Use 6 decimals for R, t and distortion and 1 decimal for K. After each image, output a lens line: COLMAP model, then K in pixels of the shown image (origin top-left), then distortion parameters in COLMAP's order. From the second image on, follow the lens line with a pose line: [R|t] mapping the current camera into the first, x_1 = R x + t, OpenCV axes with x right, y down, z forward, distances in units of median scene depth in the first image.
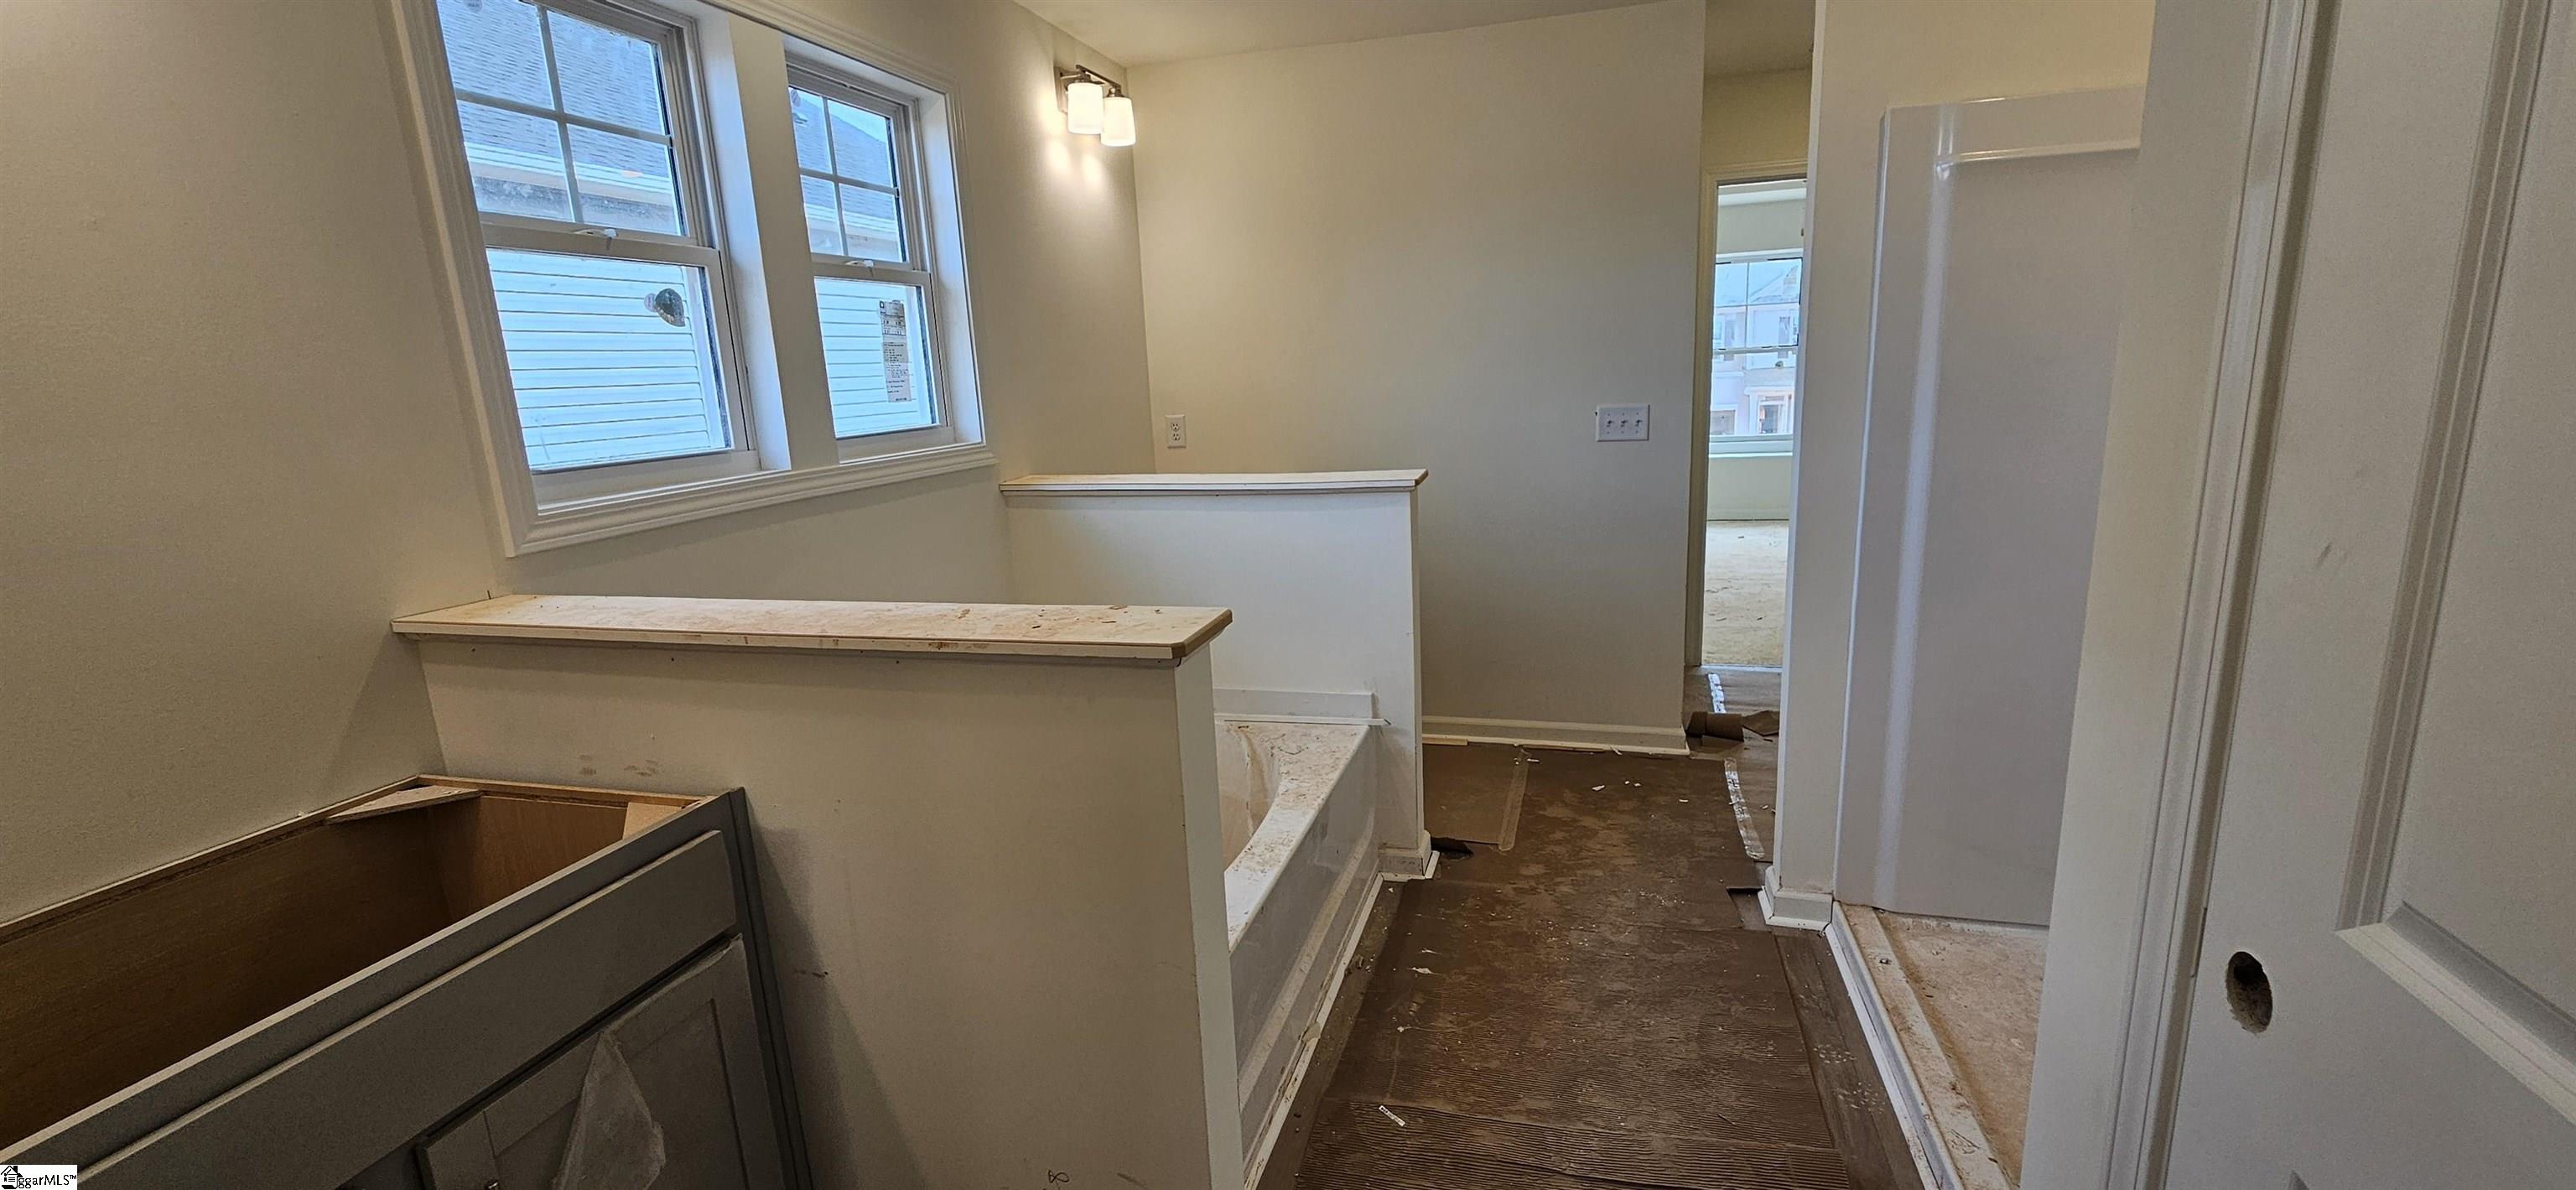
lens RADIAL K [[1055.0, 0, 1296.7], [0, 1055.0, 592.9], [0, 0, 1]] dist [-0.000159, -0.001084]
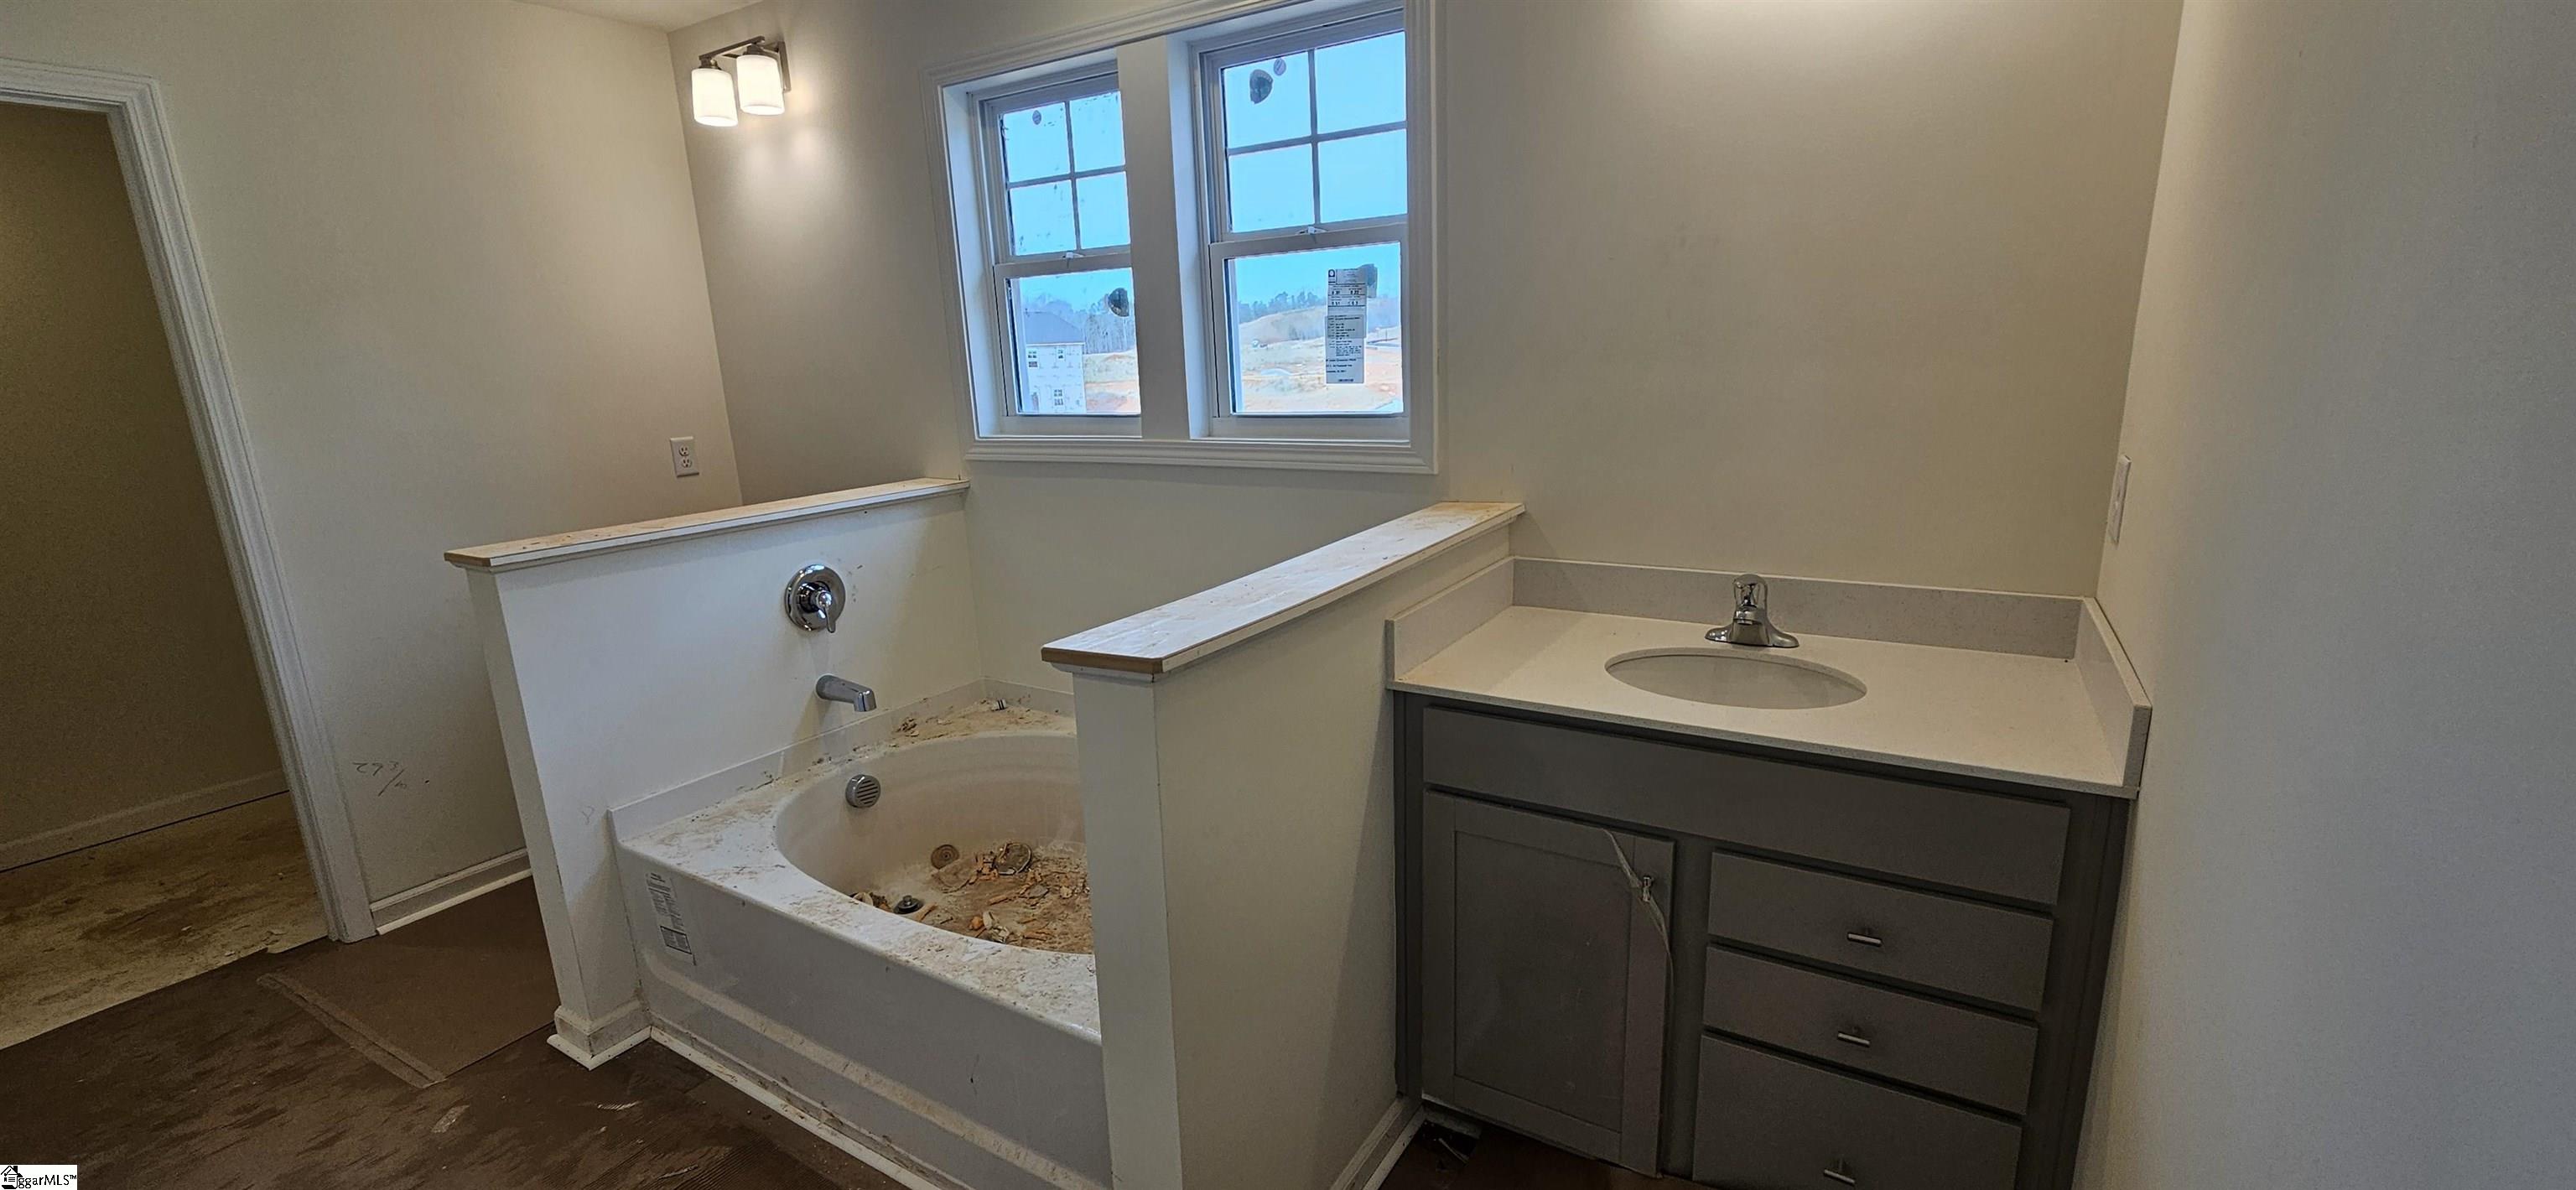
lens RADIAL K [[1055.0, 0, 1296.1], [0, 1055.0, 601.4], [0, 0, 1]] dist [-0.000159, -0.001084]
pose [[-0.254701, 0.283872, -0.924416, 0.537579], [-0.154310, 0.931763, 0.328644, -0.313178], [0.954629, 0.226352, -0.193517, 1.246402]]
